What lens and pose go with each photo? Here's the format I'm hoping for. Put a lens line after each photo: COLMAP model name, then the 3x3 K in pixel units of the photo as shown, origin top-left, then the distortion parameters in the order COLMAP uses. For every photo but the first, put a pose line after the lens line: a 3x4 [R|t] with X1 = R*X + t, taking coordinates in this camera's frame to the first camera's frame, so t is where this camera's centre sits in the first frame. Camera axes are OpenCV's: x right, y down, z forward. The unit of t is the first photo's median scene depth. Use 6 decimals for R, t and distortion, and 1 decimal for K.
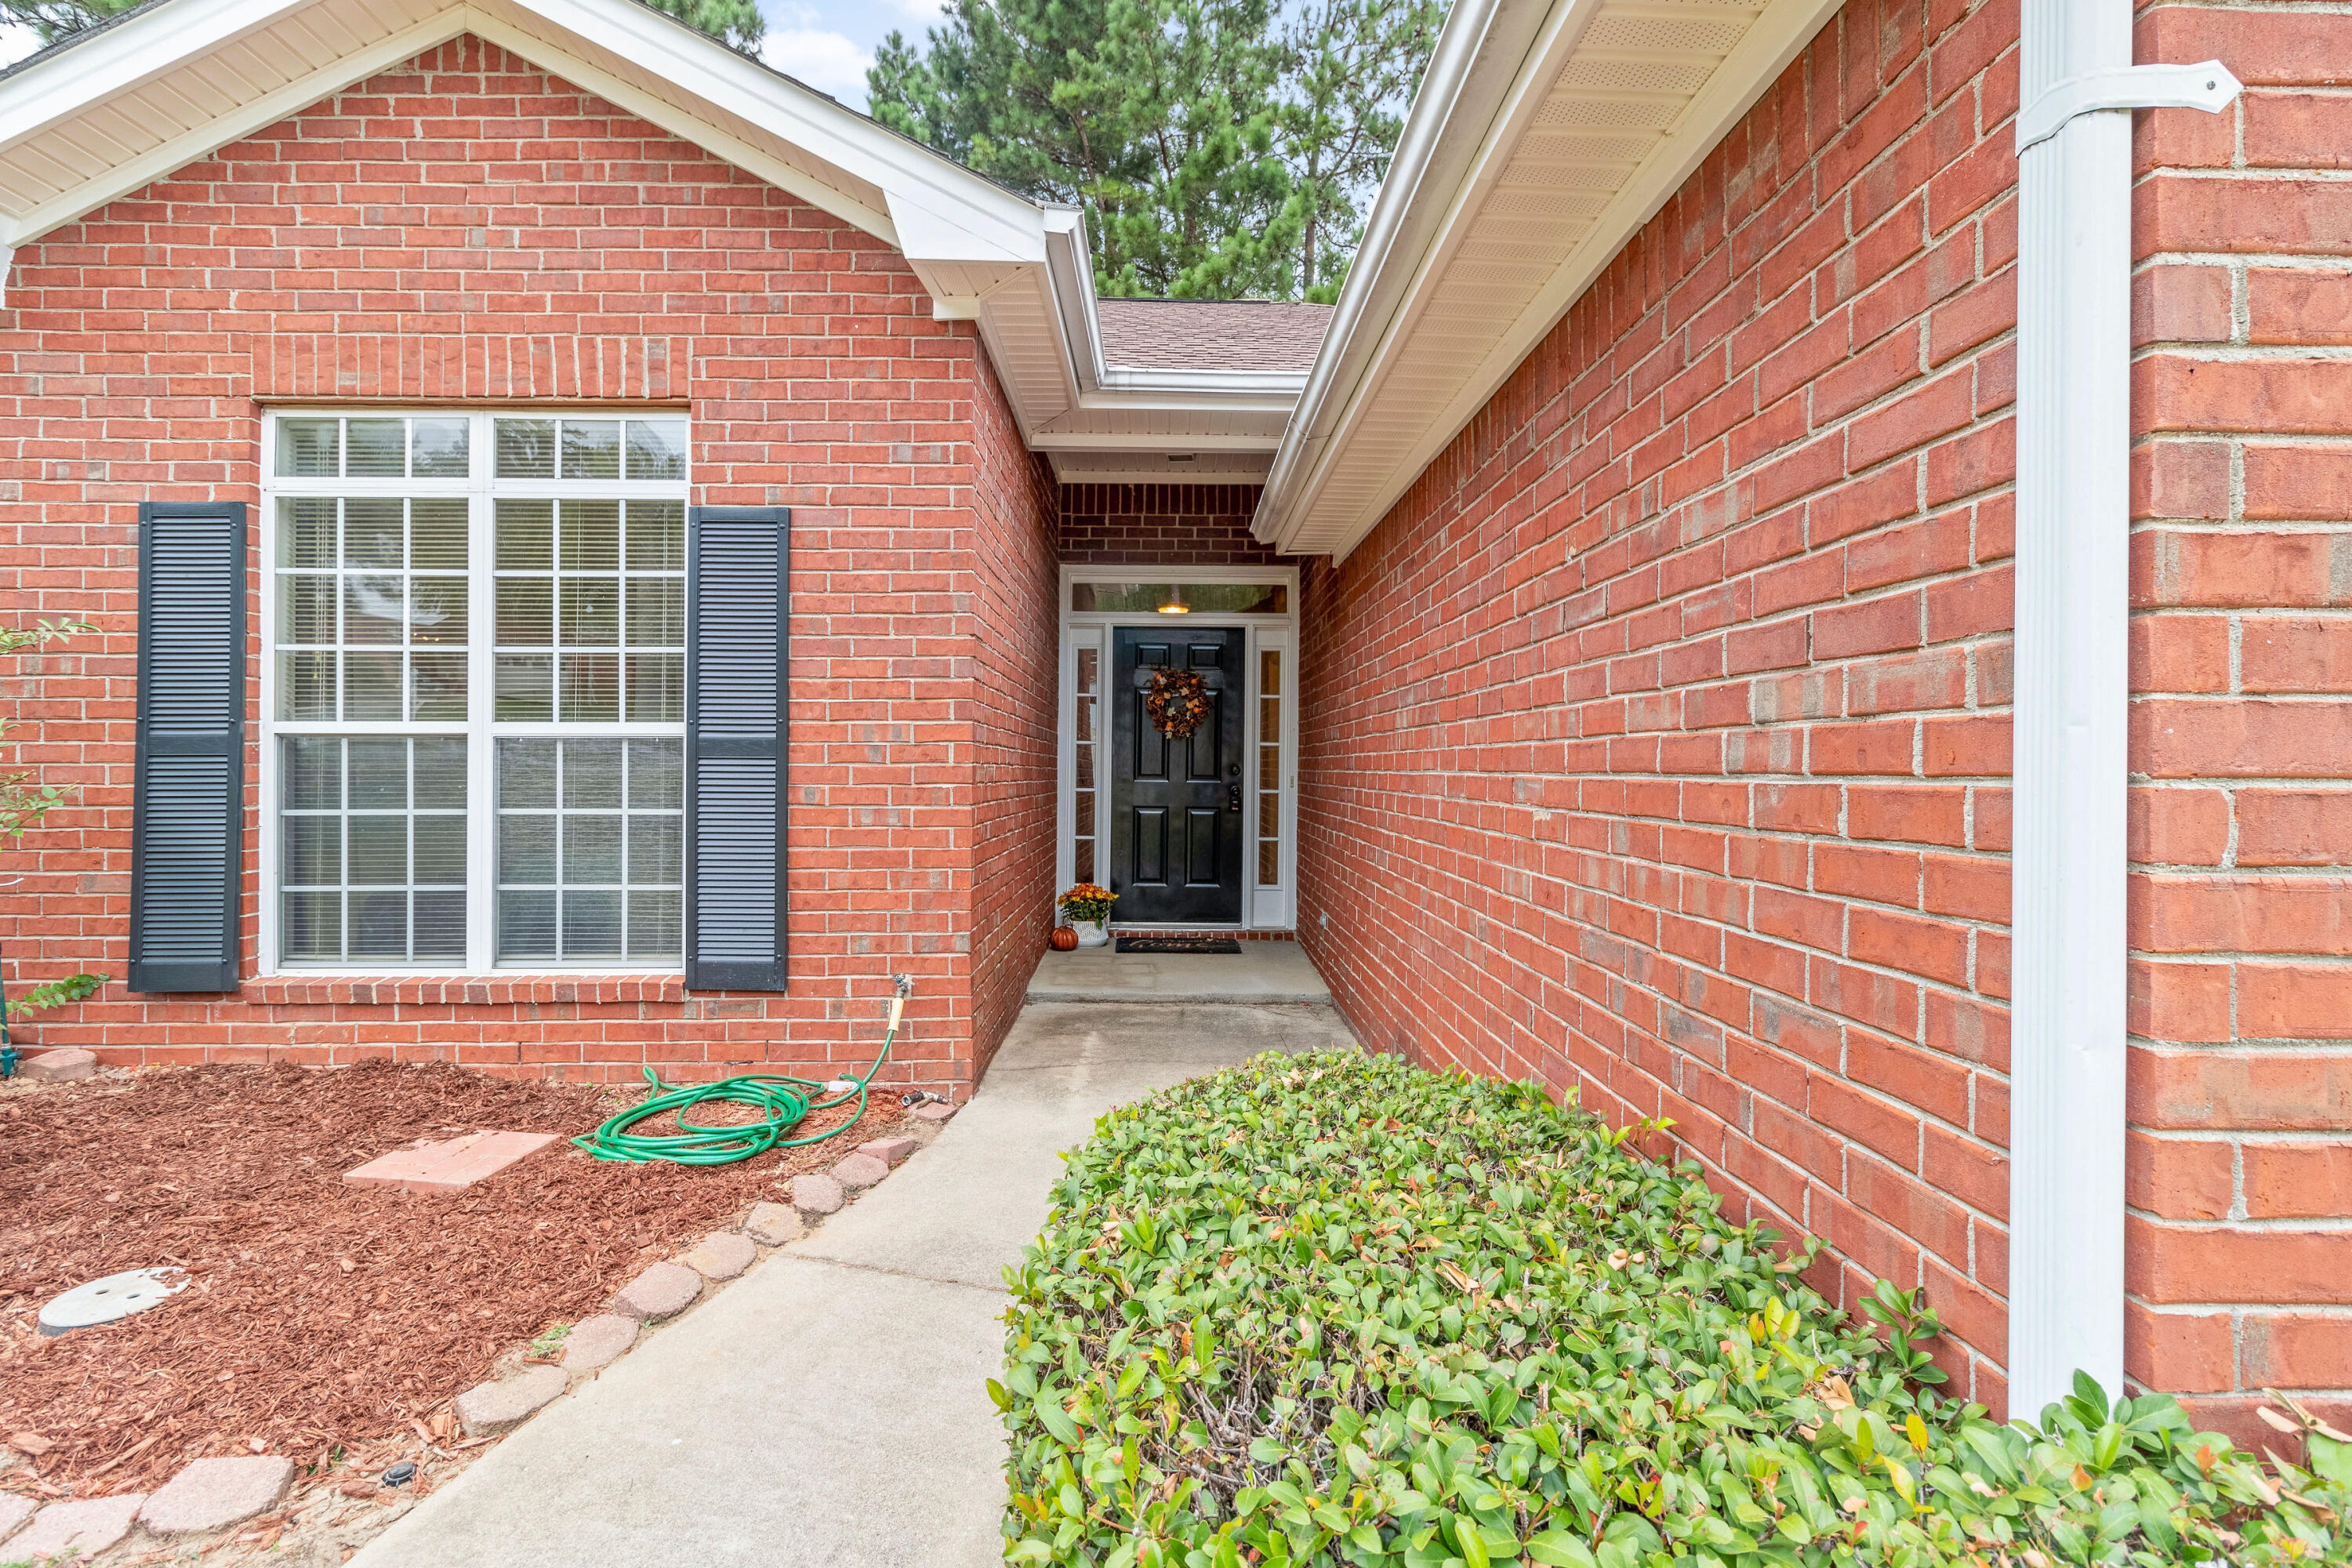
lens RADIAL K [[1103.7, 0, 1175.5], [0, 1103.7, 752.7], [0, 0, 1]] dist [0.002410, 0.000462]
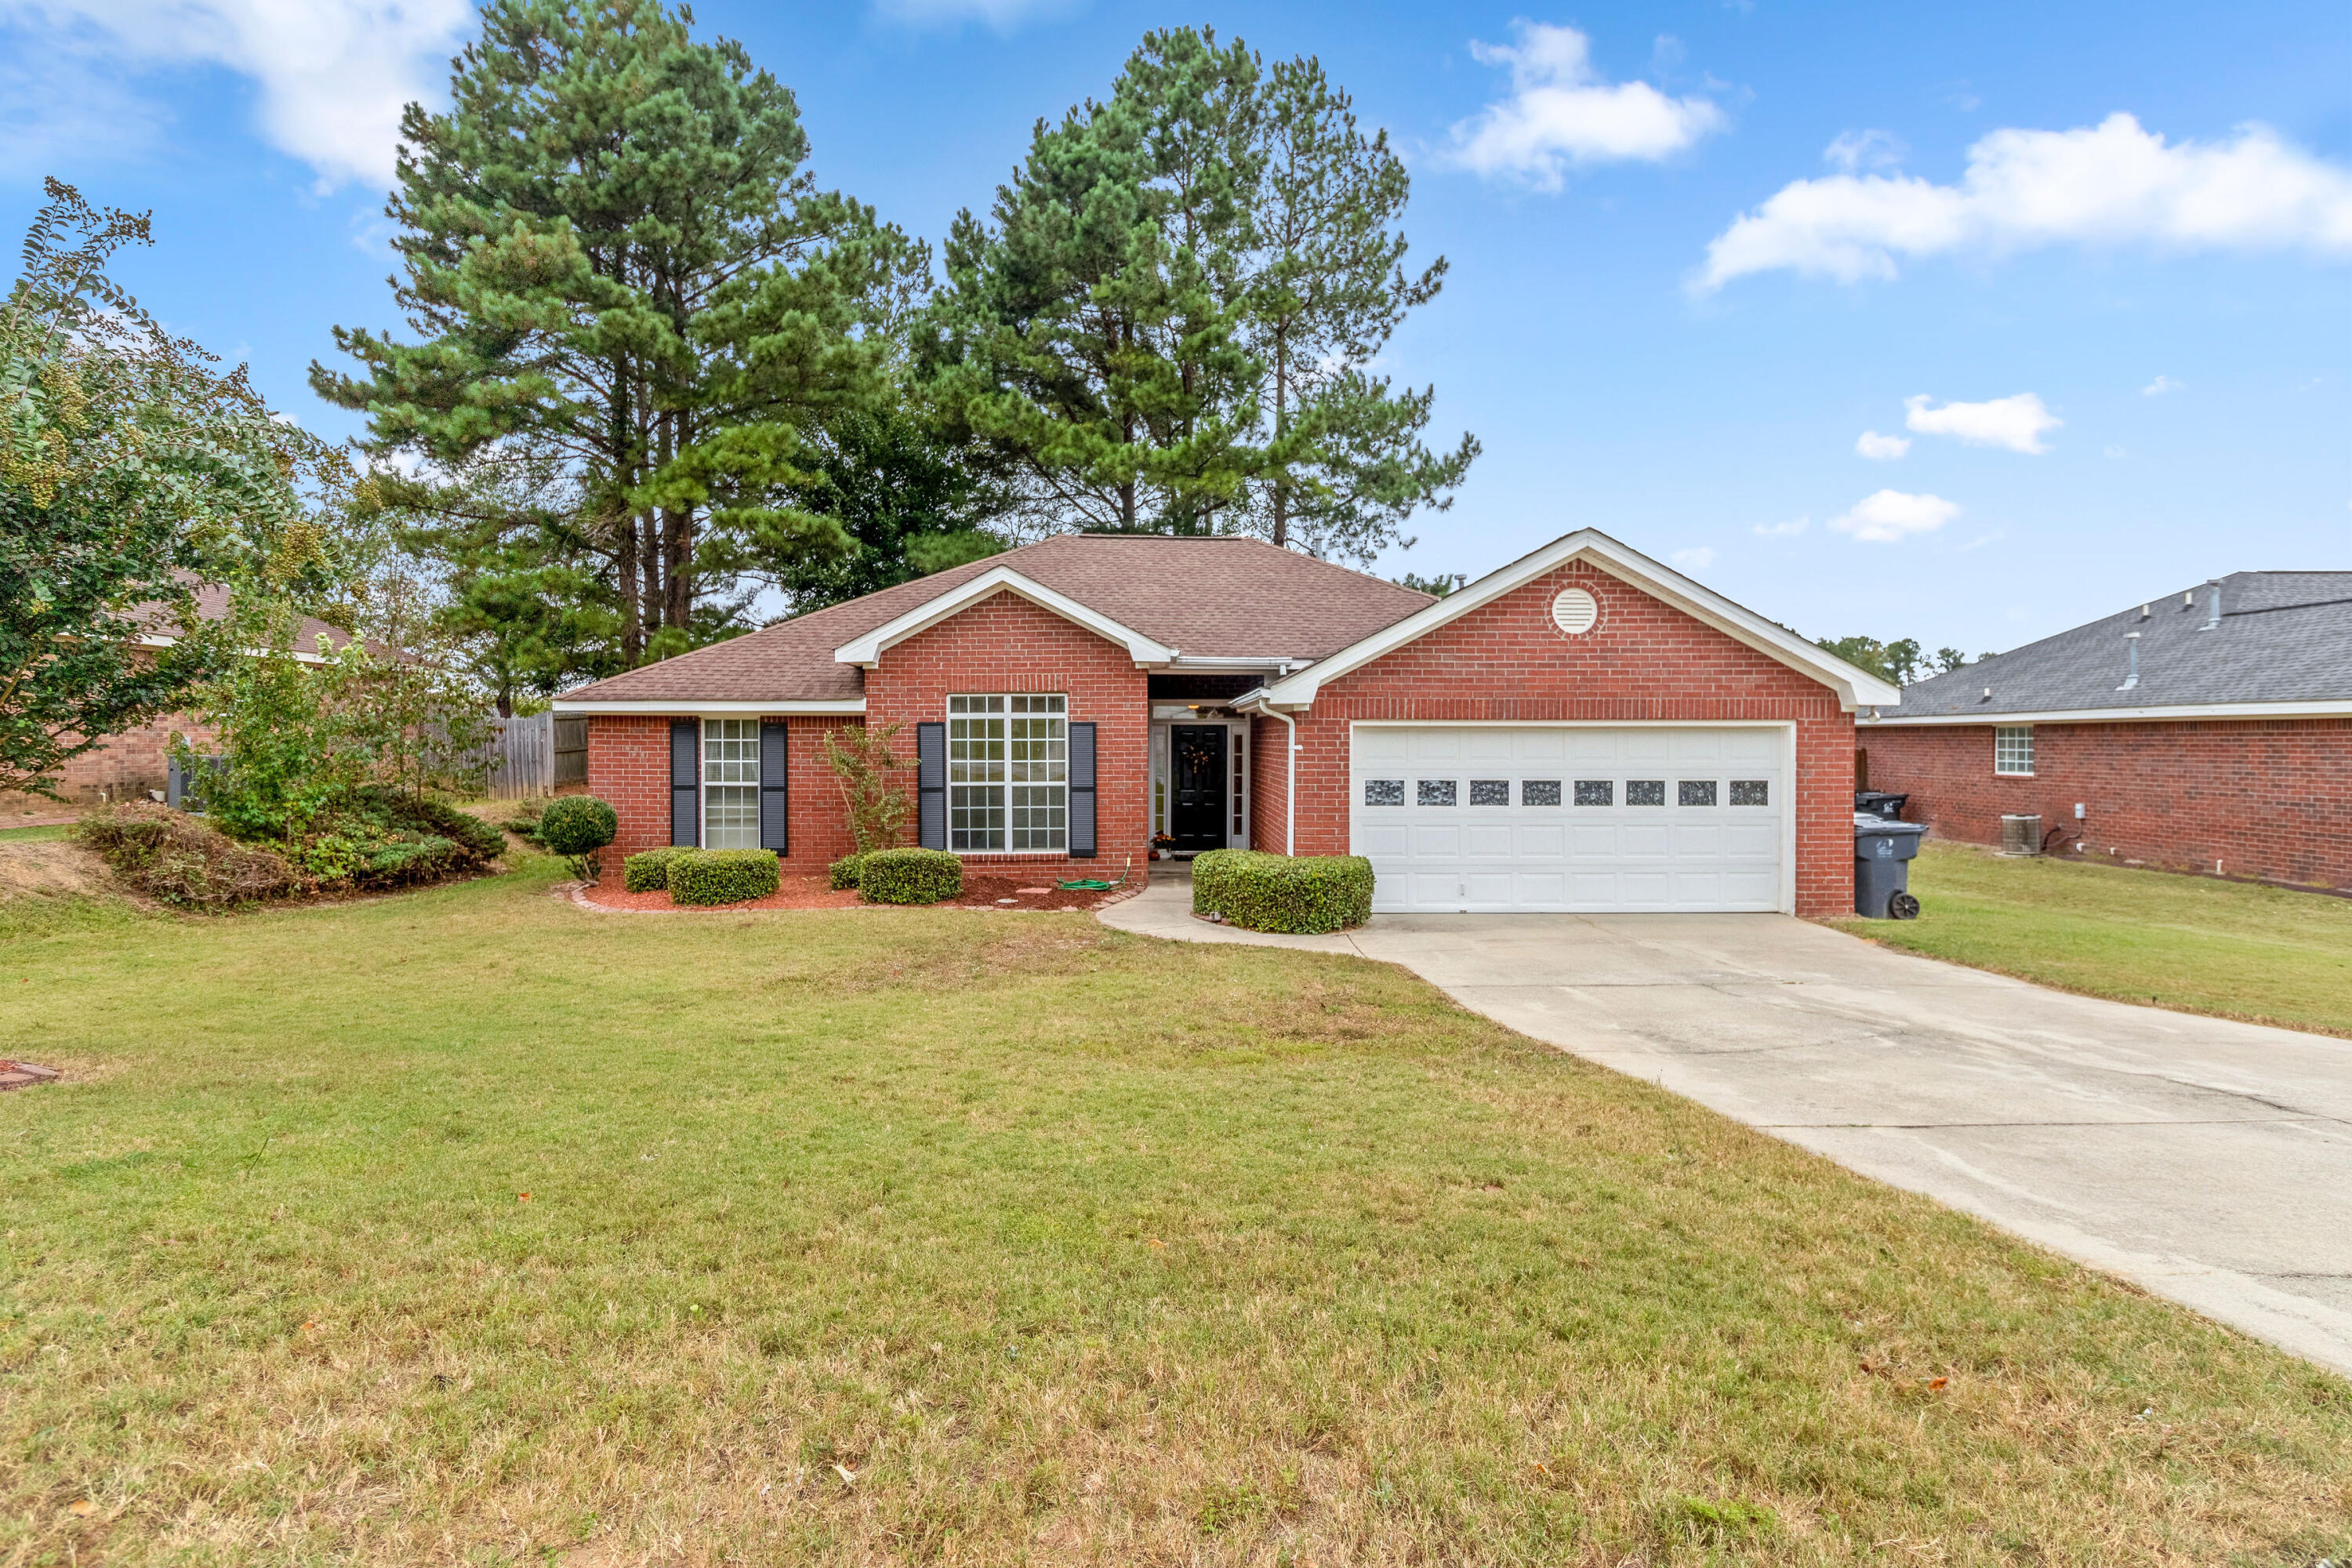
lens RADIAL K [[1306.4, 0, 1171.9], [0, 1306.4, 746.7], [0, 0, 1]] dist [0.003742, -0.000036]
pose [[0.999942, -0.007930, 0.007275, -0.135024], [0.007814, 0.999846, 0.015735, -0.202690], [-0.007399, -0.015677, 0.999850, -3.180099]]
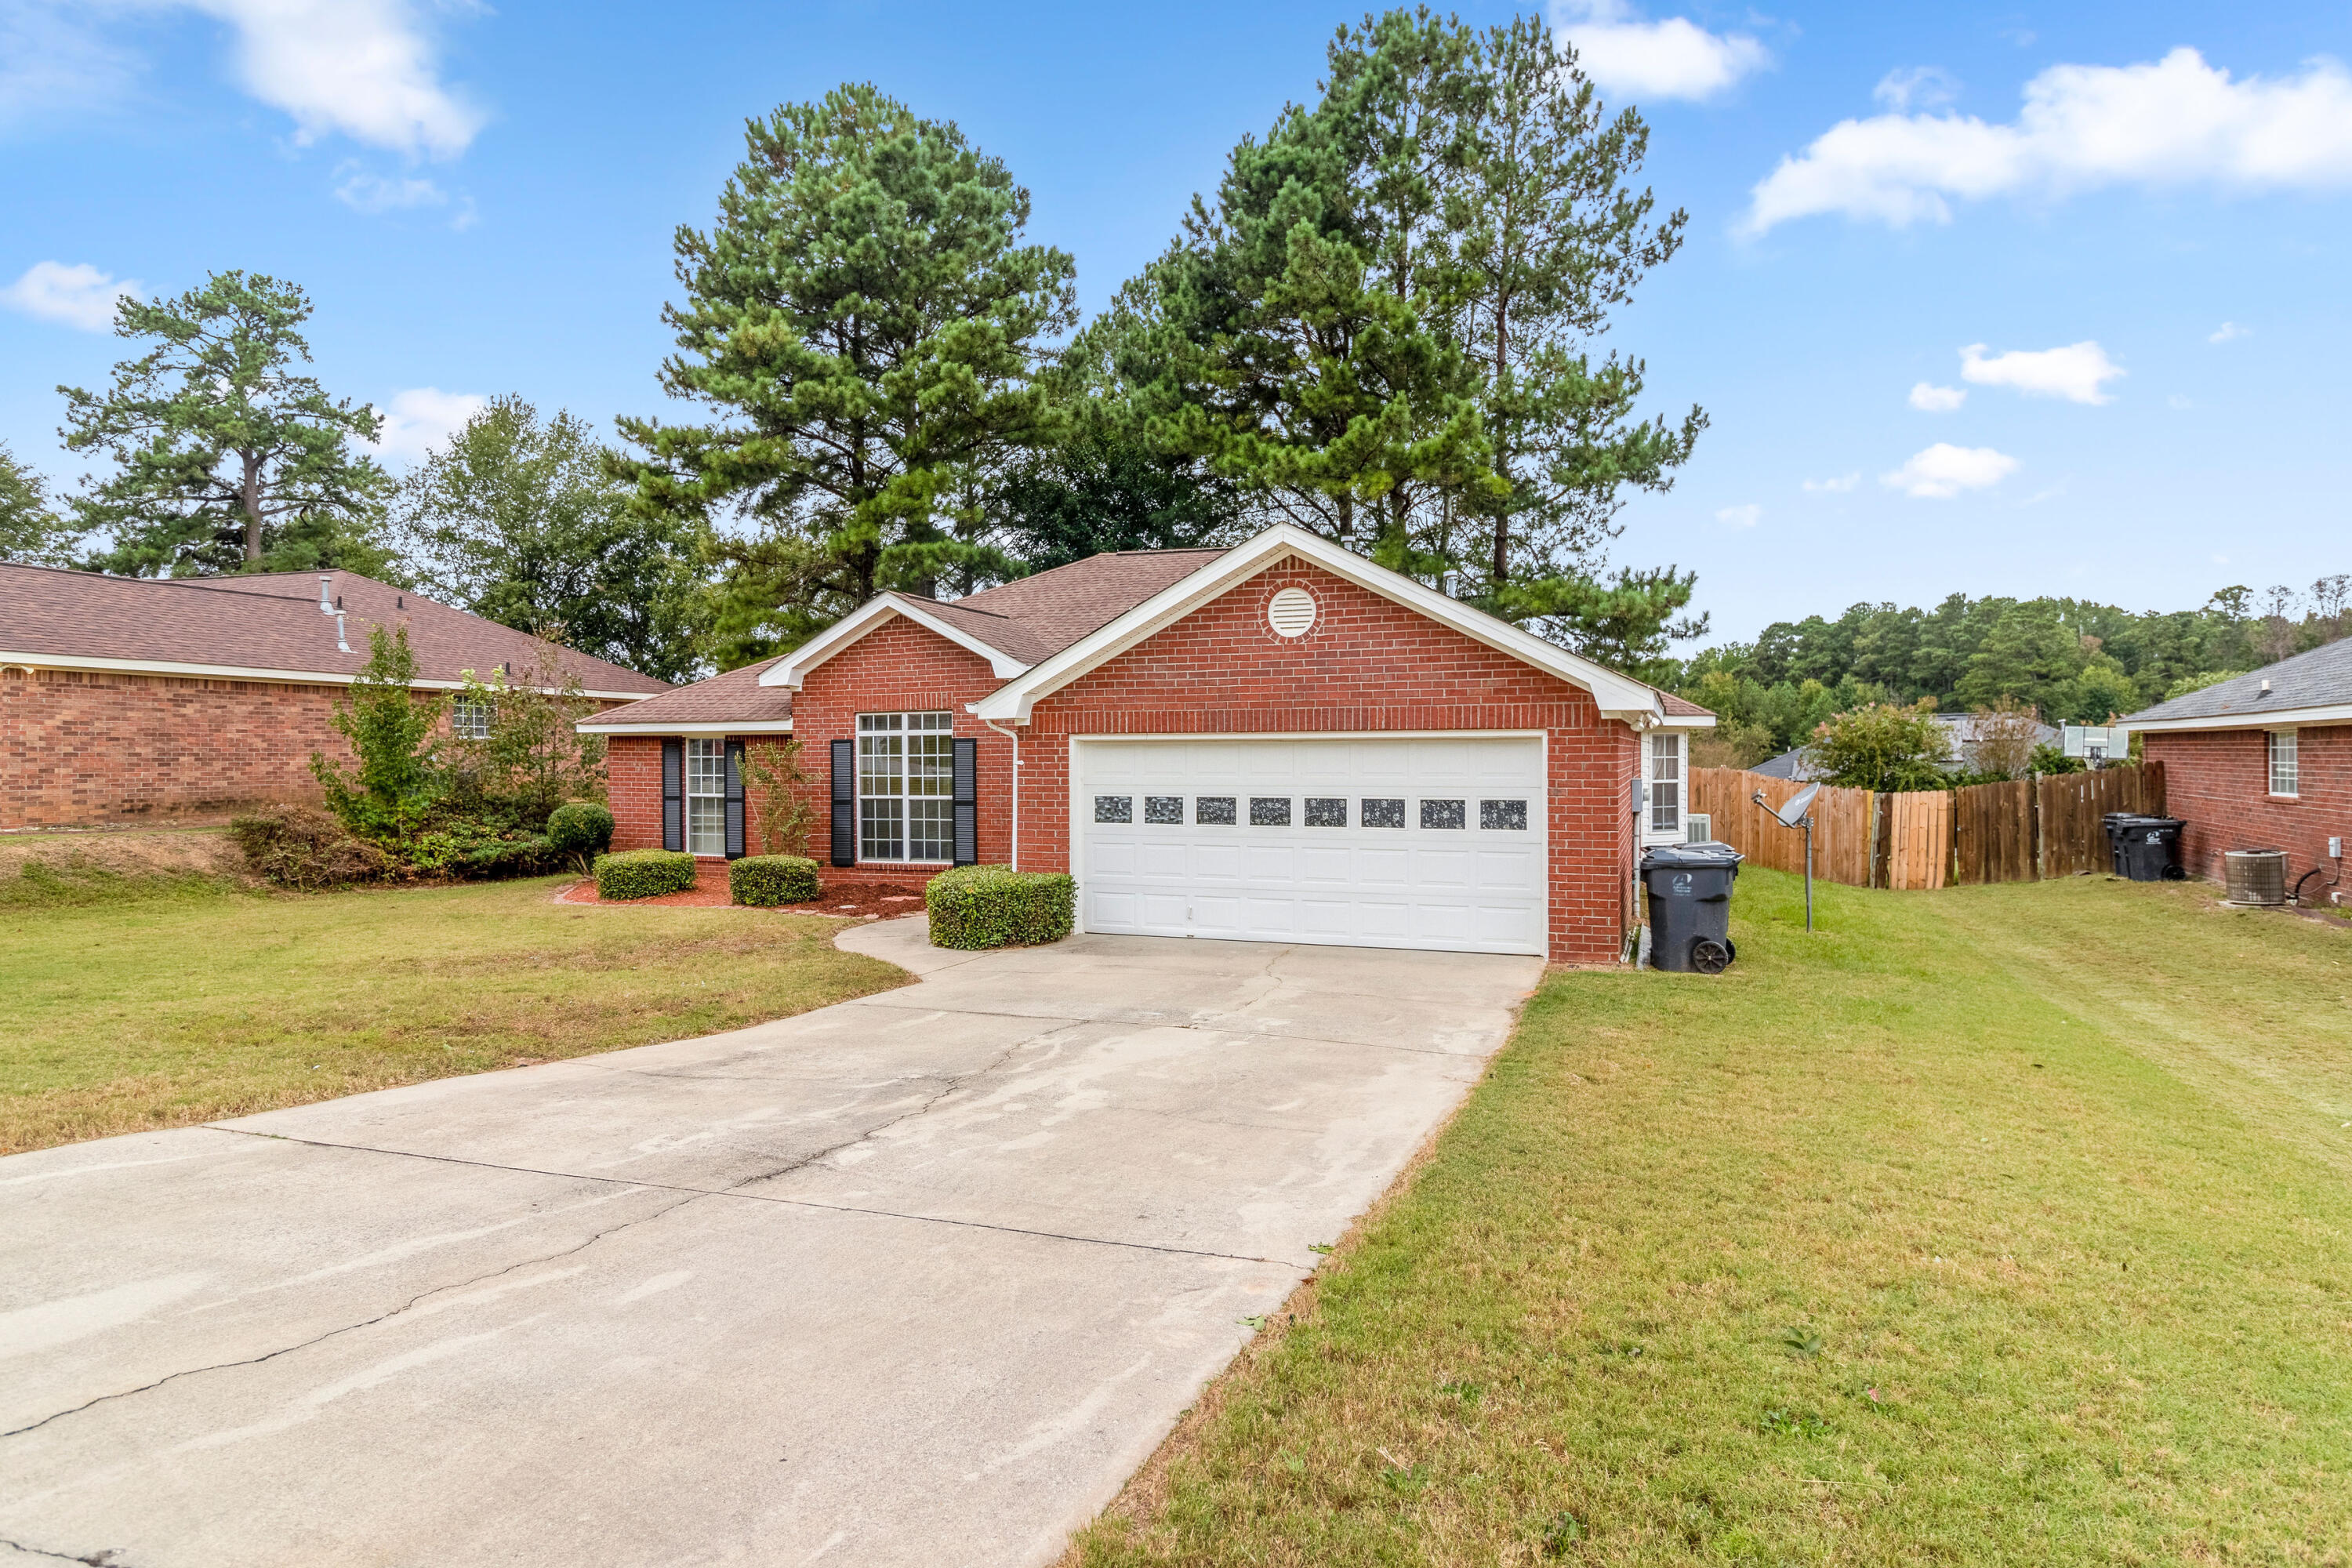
lens RADIAL K [[1306.4, 0, 1171.9], [0, 1306.4, 746.7], [0, 0, 1]] dist [0.003742, -0.000036]
pose [[0.925572, -0.014383, -0.378298, 1.883435], [0.015801, 0.999875, 0.000646, -0.182010], [0.378241, -0.006575, 0.925684, -2.755583]]
